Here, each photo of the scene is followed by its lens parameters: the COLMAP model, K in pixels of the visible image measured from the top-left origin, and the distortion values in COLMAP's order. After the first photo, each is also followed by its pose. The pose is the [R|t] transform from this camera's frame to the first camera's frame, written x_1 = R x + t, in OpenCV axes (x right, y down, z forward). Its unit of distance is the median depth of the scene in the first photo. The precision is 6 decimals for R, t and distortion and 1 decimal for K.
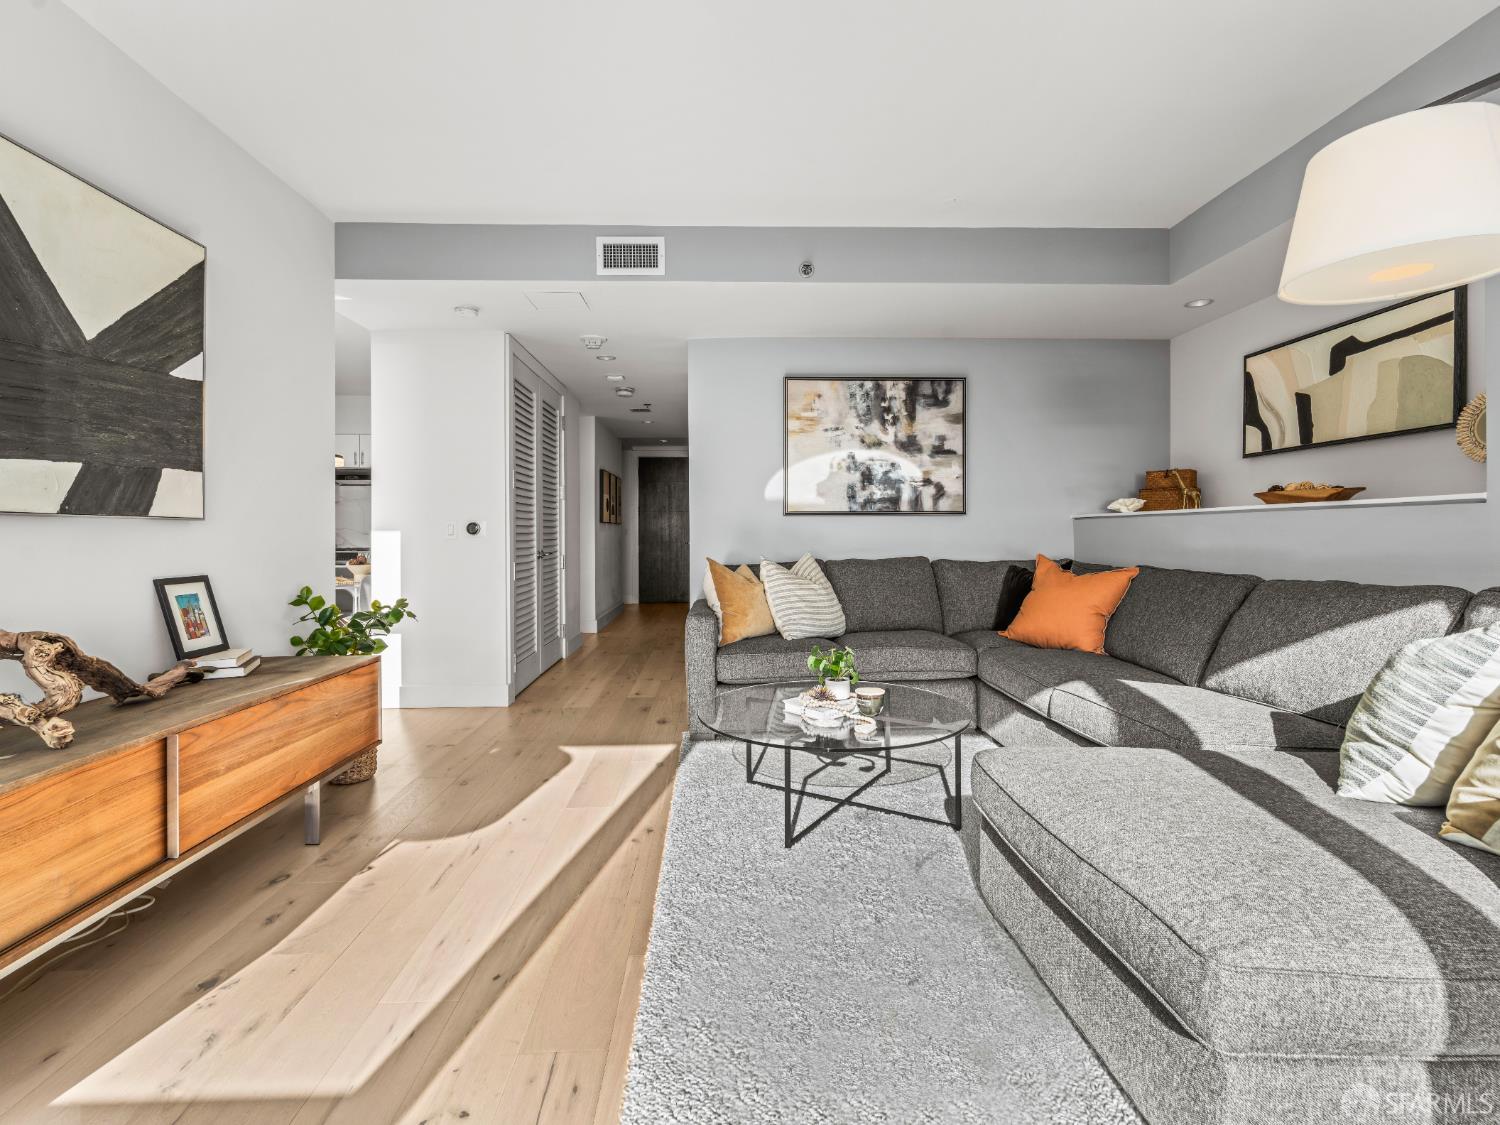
lens RADIAL K [[693.1, 0, 741.9], [0, 693.1, 534.5], [0, 0, 1]] dist [-0.000223, -0.001005]
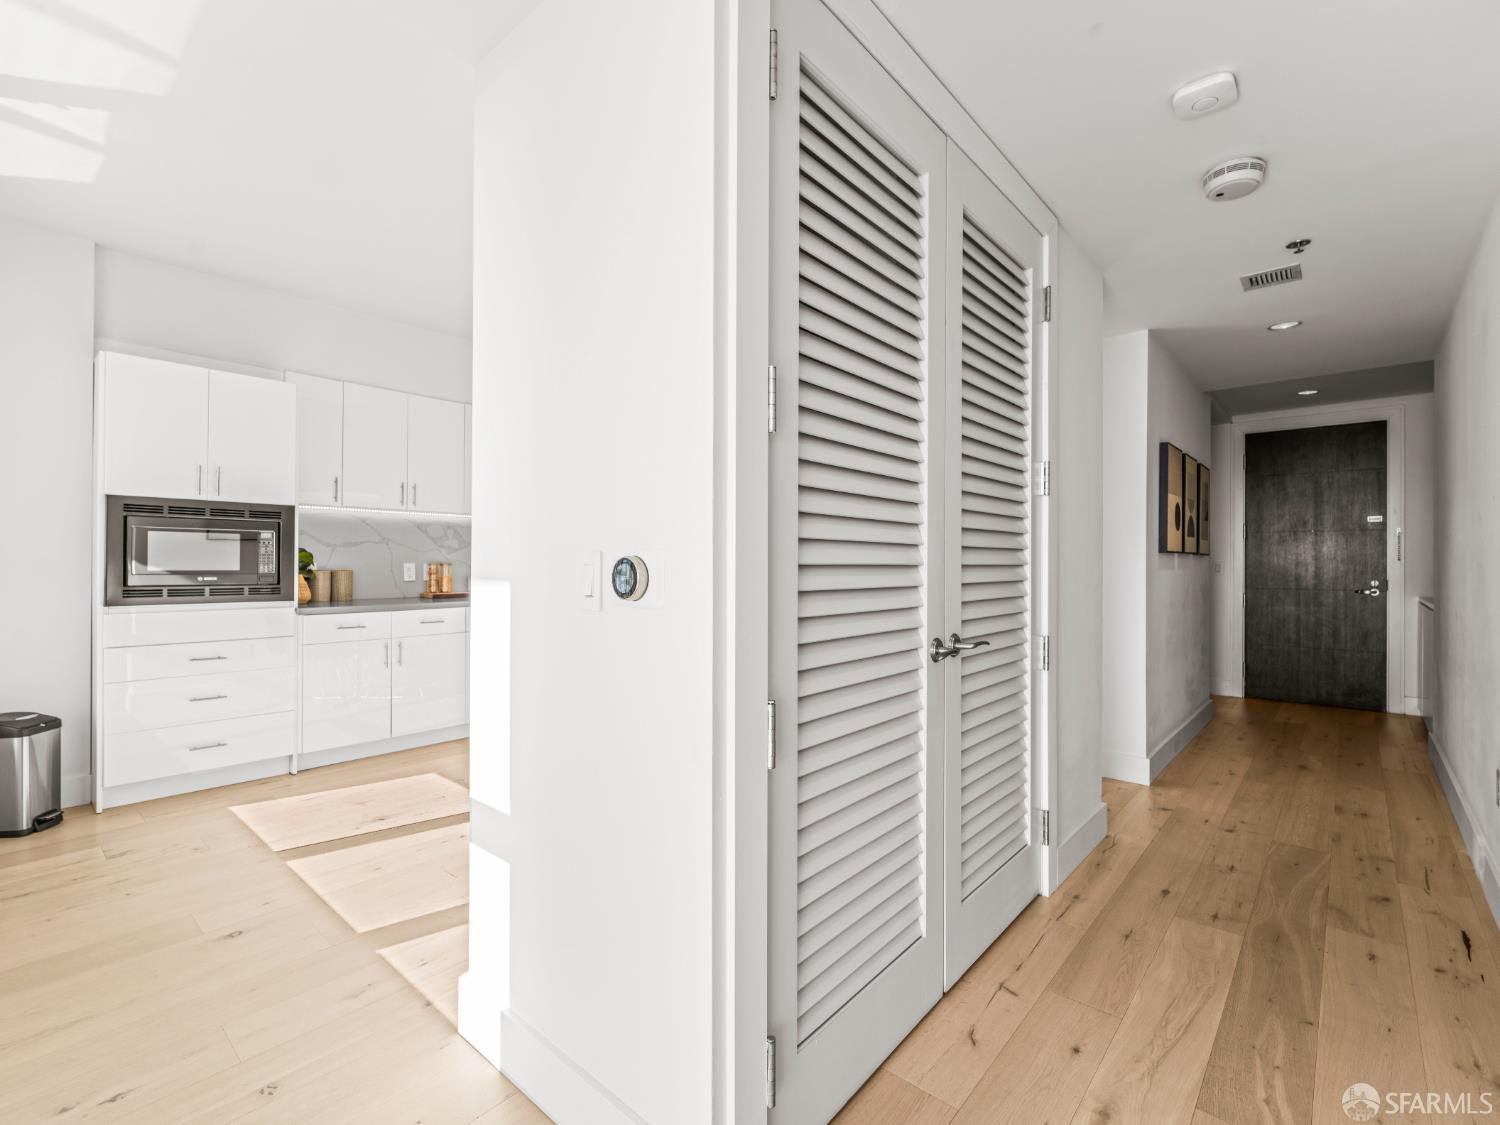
lens RADIAL K [[693.1, 0, 755.5], [0, 693.1, 561.3], [0, 0, 1]] dist [-0.000223, -0.001005]
pose [[0.734806, 0.006918, -0.678242, -0.174471], [-0.008667, 0.999962, 0.000810, -0.019242], [0.678222, 0.005283, 0.734838, 0.942872]]
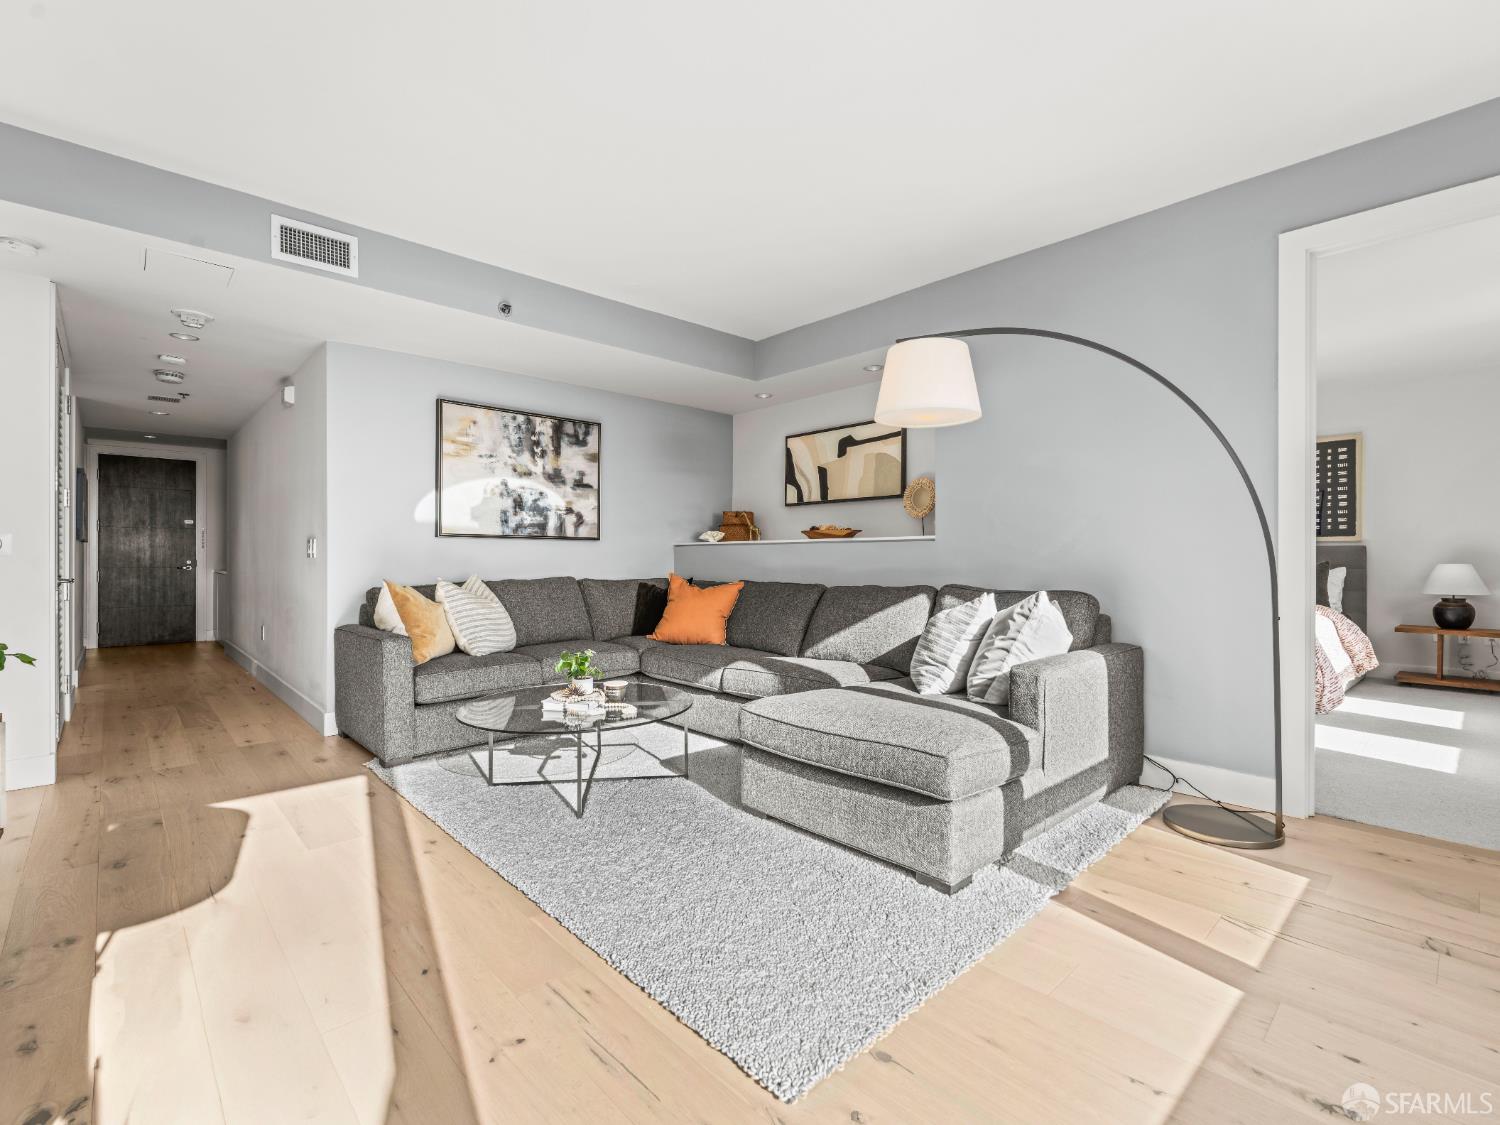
lens RADIAL K [[693.1, 0, 736.6], [0, 693.1, 559.7], [0, 0, 1]] dist [-0.000223, -0.001005]
pose [[0.762797, 0.006051, 0.646610, -0.304341], [-0.004804, 0.999982, -0.003691, 0.007865], [-0.646621, -0.000290, 0.762812, -0.047075]]
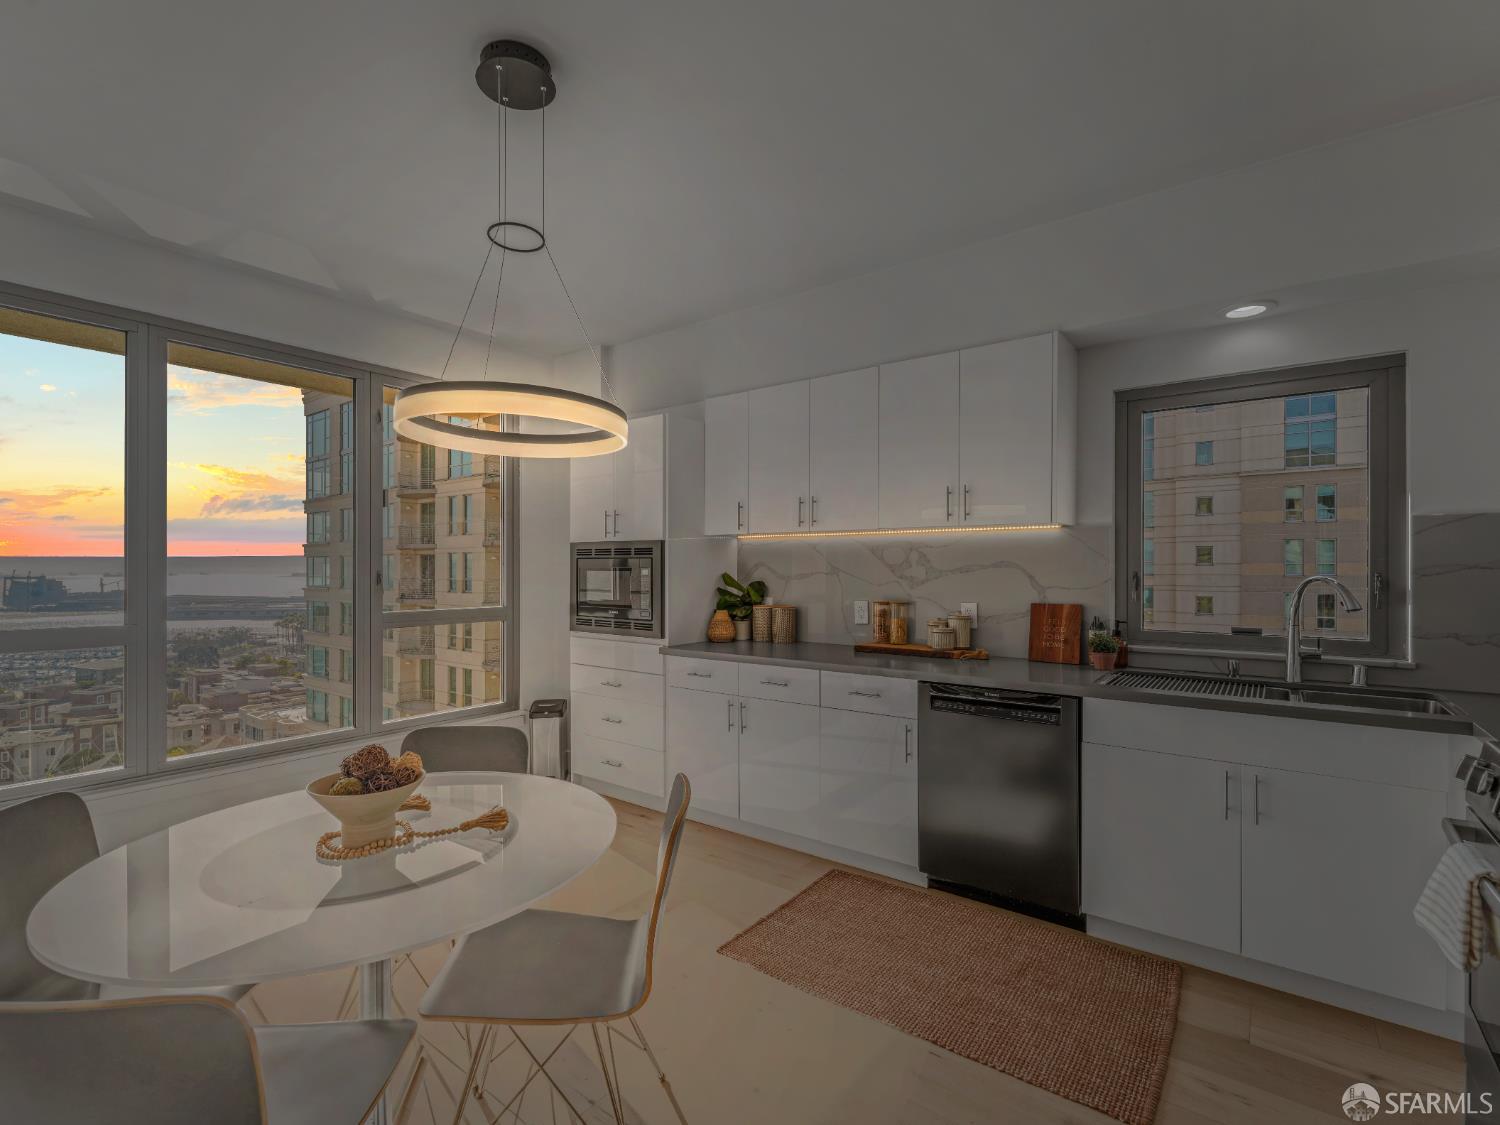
lens RADIAL K [[693.1, 0, 761.7], [0, 693.1, 572.4], [0, 0, 1]] dist [-0.000223, -0.001005]
pose [[-0.616563, 0.004632, -0.787292, -0.641523], [-0.000110, 0.999982, 0.005969, -0.051356], [0.787306, 0.003767, -0.616551, 1.874066]]
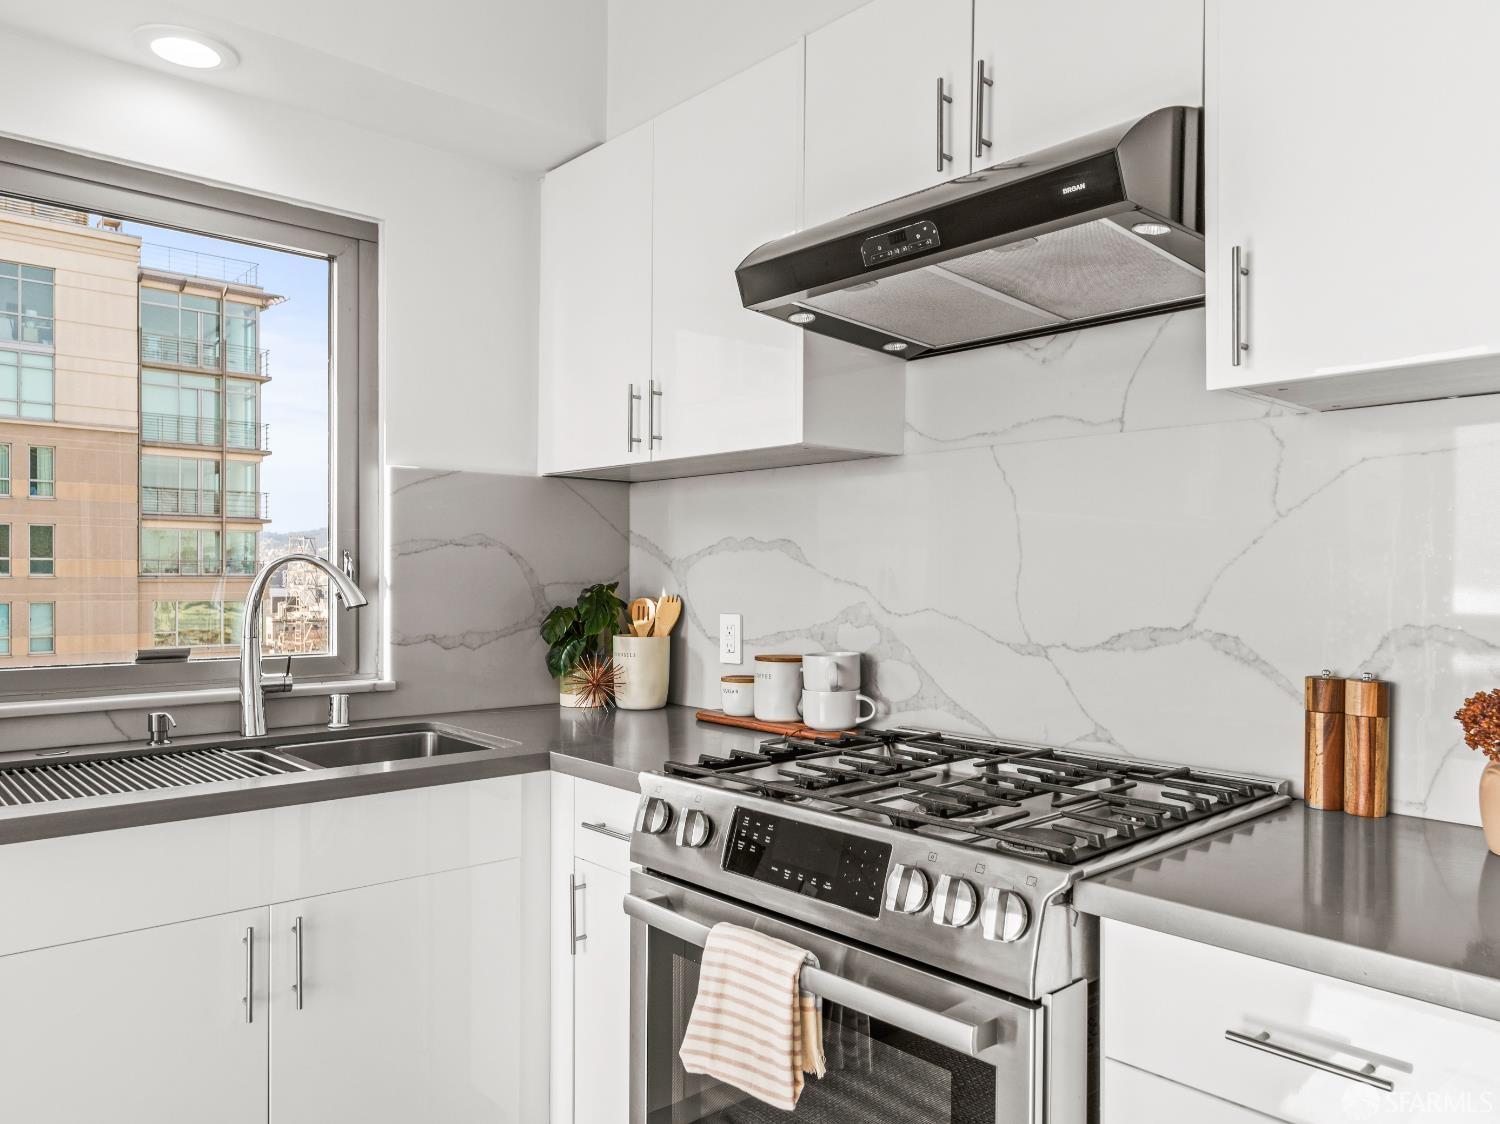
lens RADIAL K [[1064.7, 0, 763.2], [0, 1064.7, 583.6], [0, 0, 1]] dist [-0.002485, 0.000974]
pose [[0.647886, 0.015538, -0.761579, -0.838198], [-0.010194, 0.999879, 0.011728, -0.037310], [0.761669, 0.000165, 0.647967, 1.708627]]
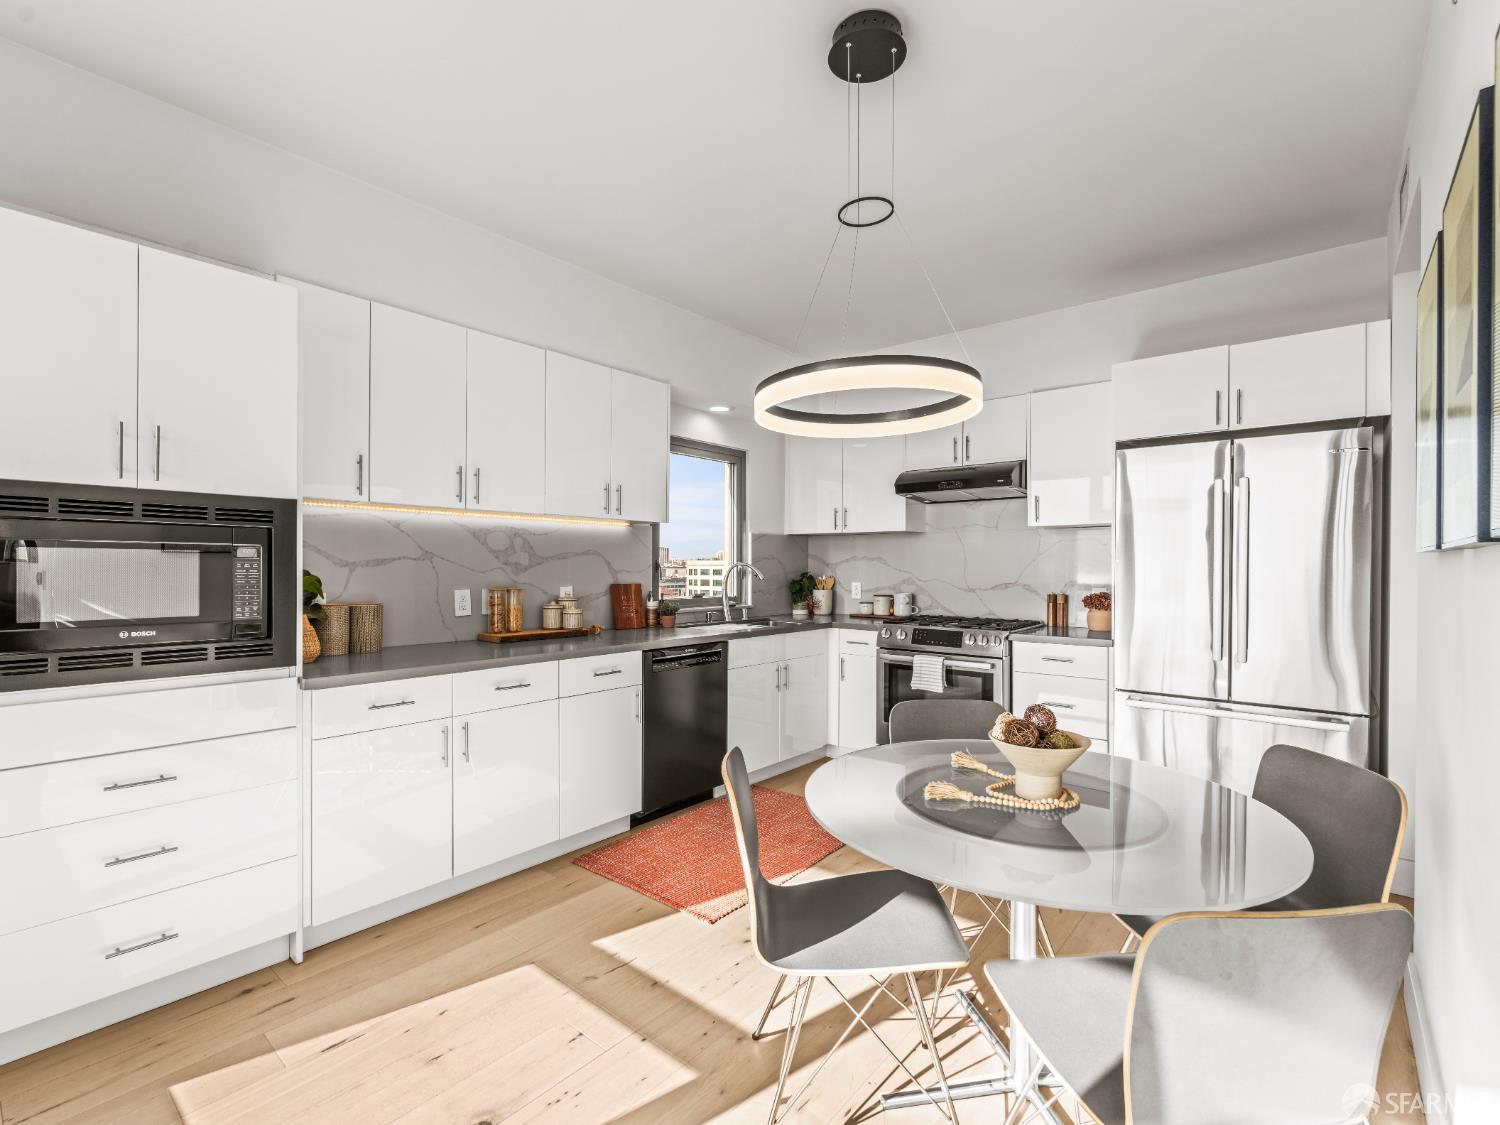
lens RADIAL K [[693.1, 0, 751.1], [0, 693.1, 571.2], [0, 0, 1]] dist [-0.000223, -0.001005]
pose [[0.748418, 0.012397, -0.663111, -0.650448], [-0.008106, 0.999922, 0.009544, -0.041123], [0.663178, -0.001768, 0.748460, 1.040558]]
